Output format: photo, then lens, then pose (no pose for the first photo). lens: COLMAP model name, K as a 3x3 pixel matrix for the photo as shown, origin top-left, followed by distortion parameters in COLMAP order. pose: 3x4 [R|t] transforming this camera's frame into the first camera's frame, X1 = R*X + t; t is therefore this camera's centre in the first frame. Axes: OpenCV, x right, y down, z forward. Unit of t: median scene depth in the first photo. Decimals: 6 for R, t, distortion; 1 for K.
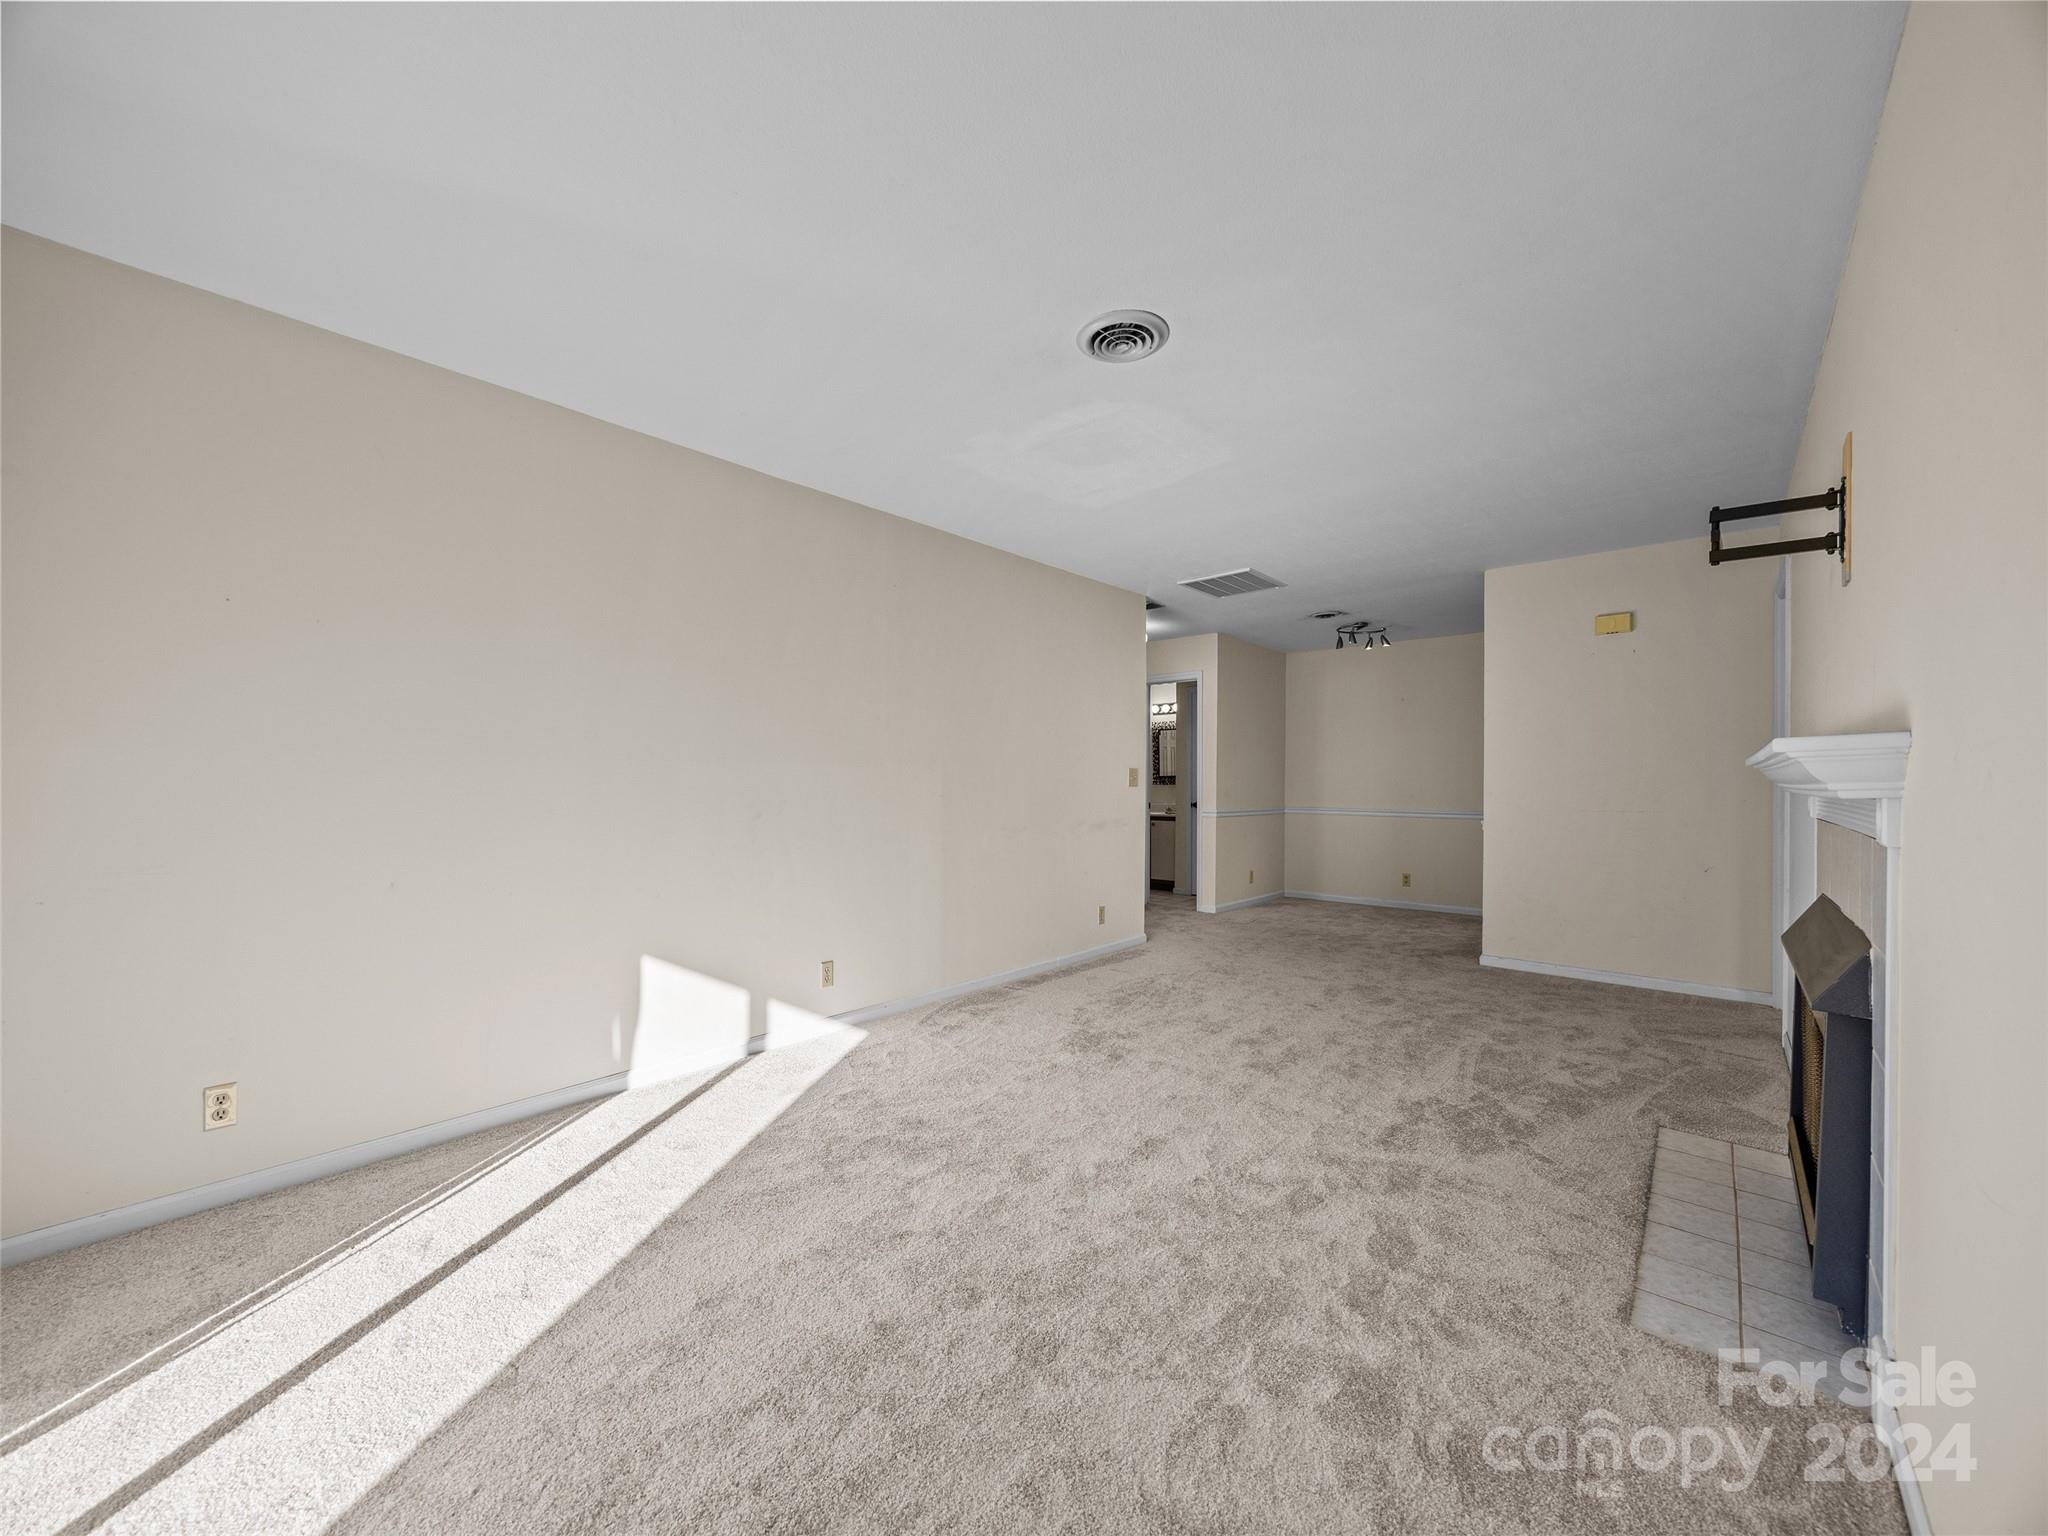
lens RADIAL K [[792.2, 0, 1027.2], [0, 792.2, 775.2], [0, 0, 1]] dist [-0.000236, 0.000413]
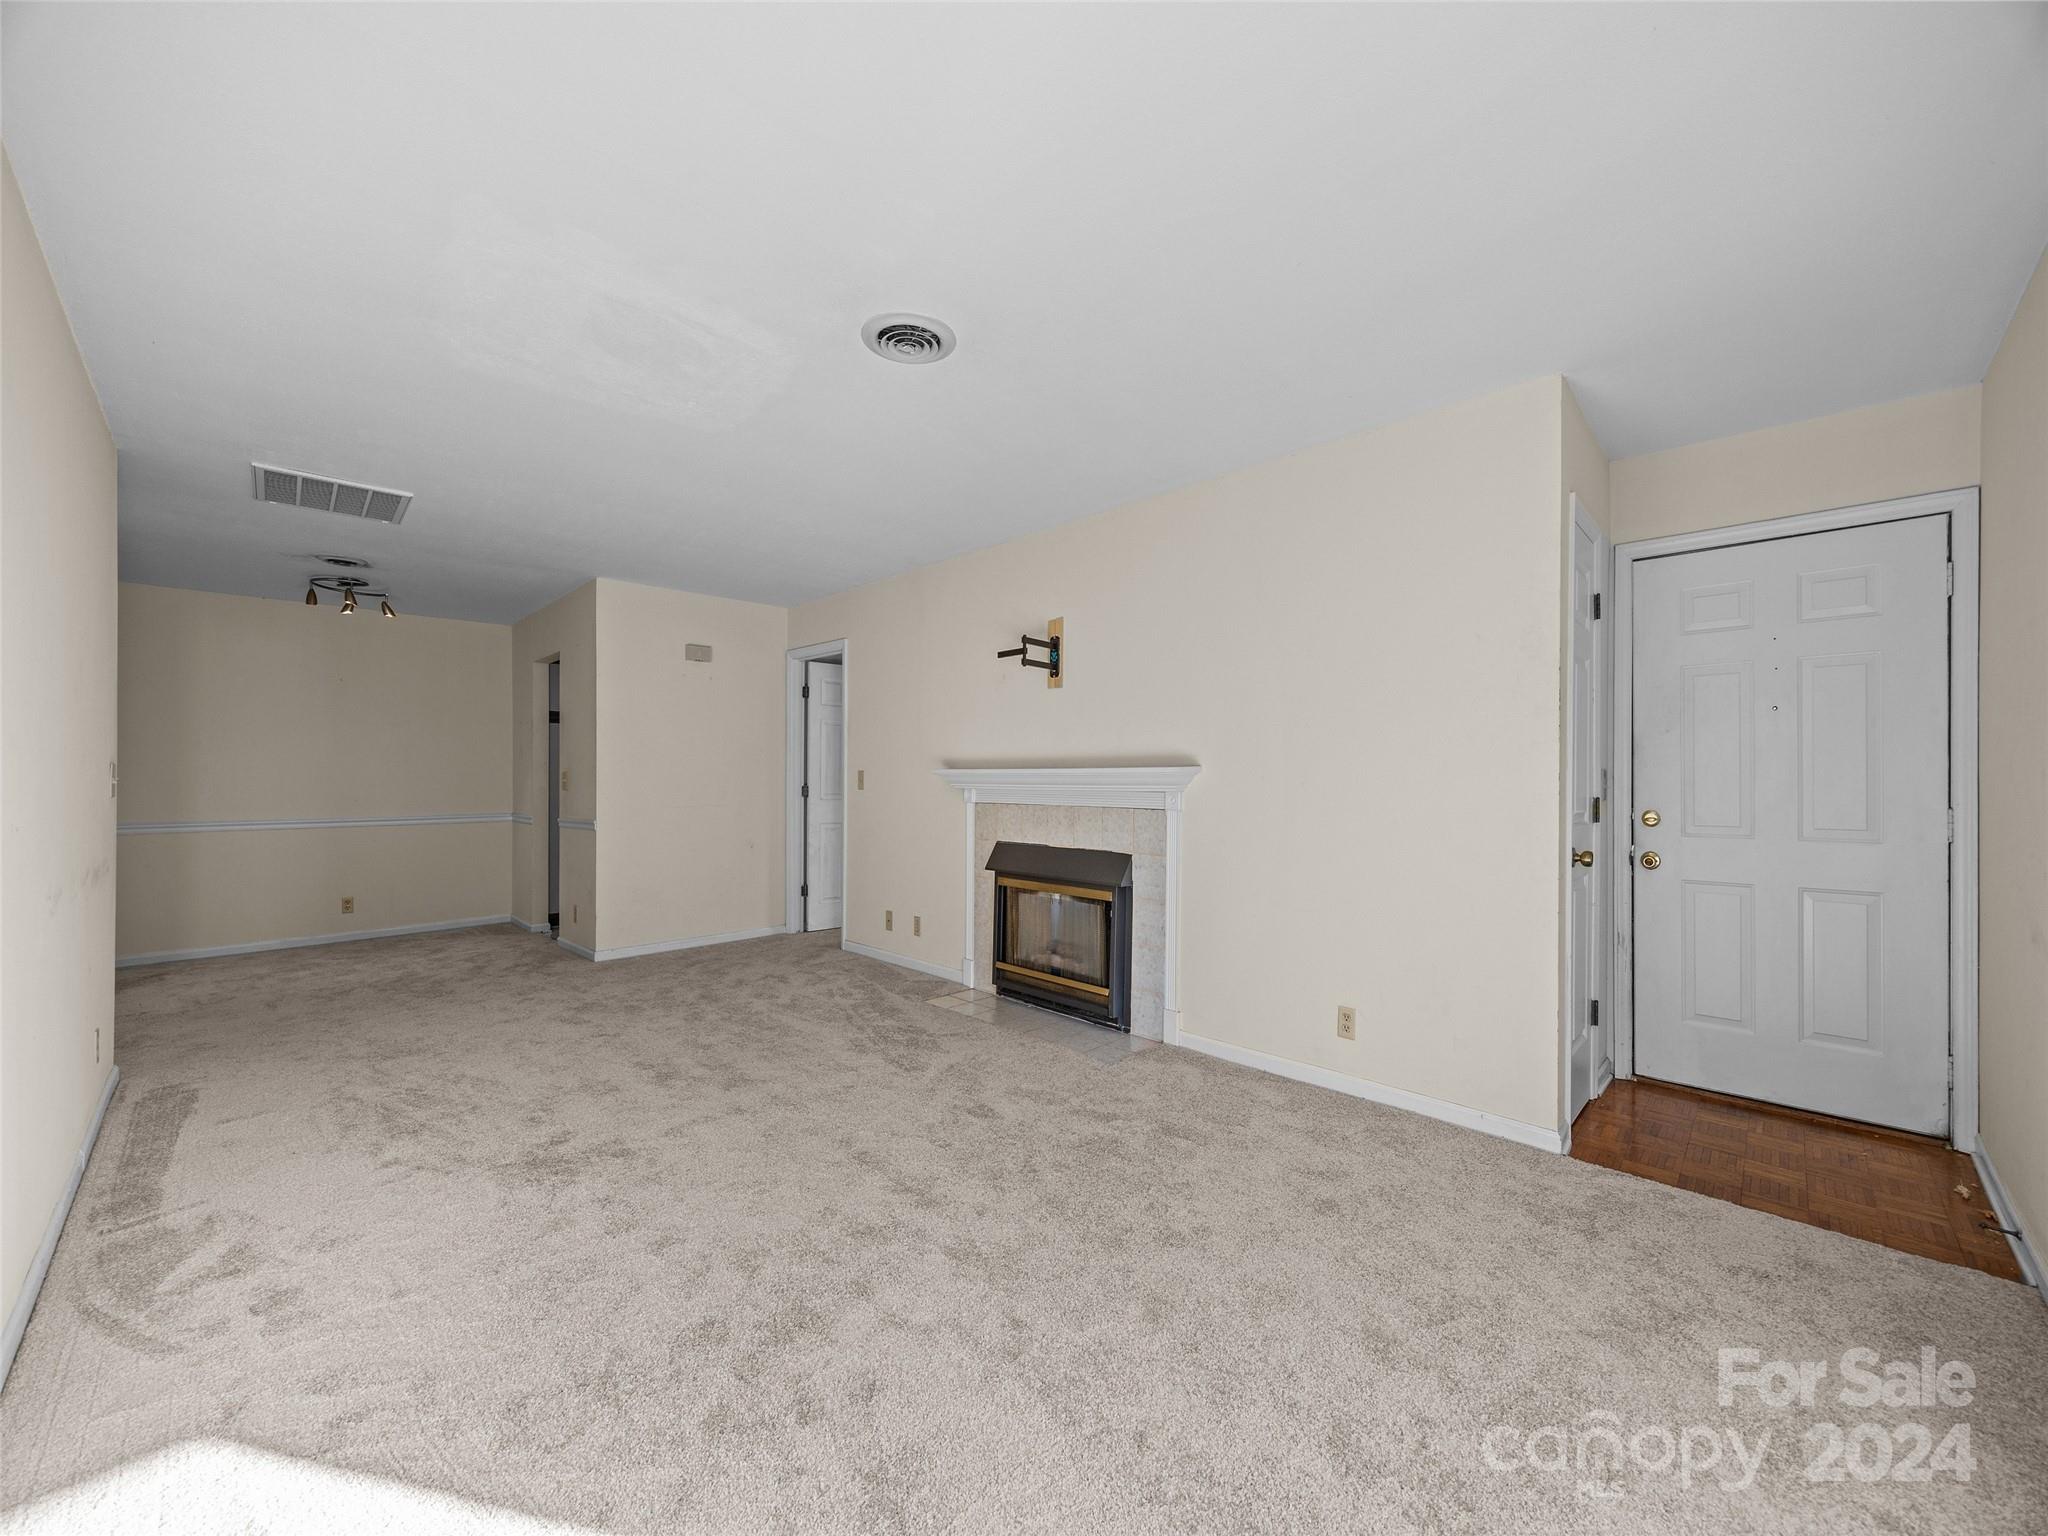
lens RADIAL K [[792.2, 0, 1028.3], [0, 792.2, 774.6], [0, 0, 1]] dist [-0.000236, 0.000413]
pose [[0.046696, 0.001684, 0.998908, -0.591314], [-0.005648, 0.999983, -0.001422, -0.005685], [-0.998893, -0.005575, 0.046704, 0.551958]]
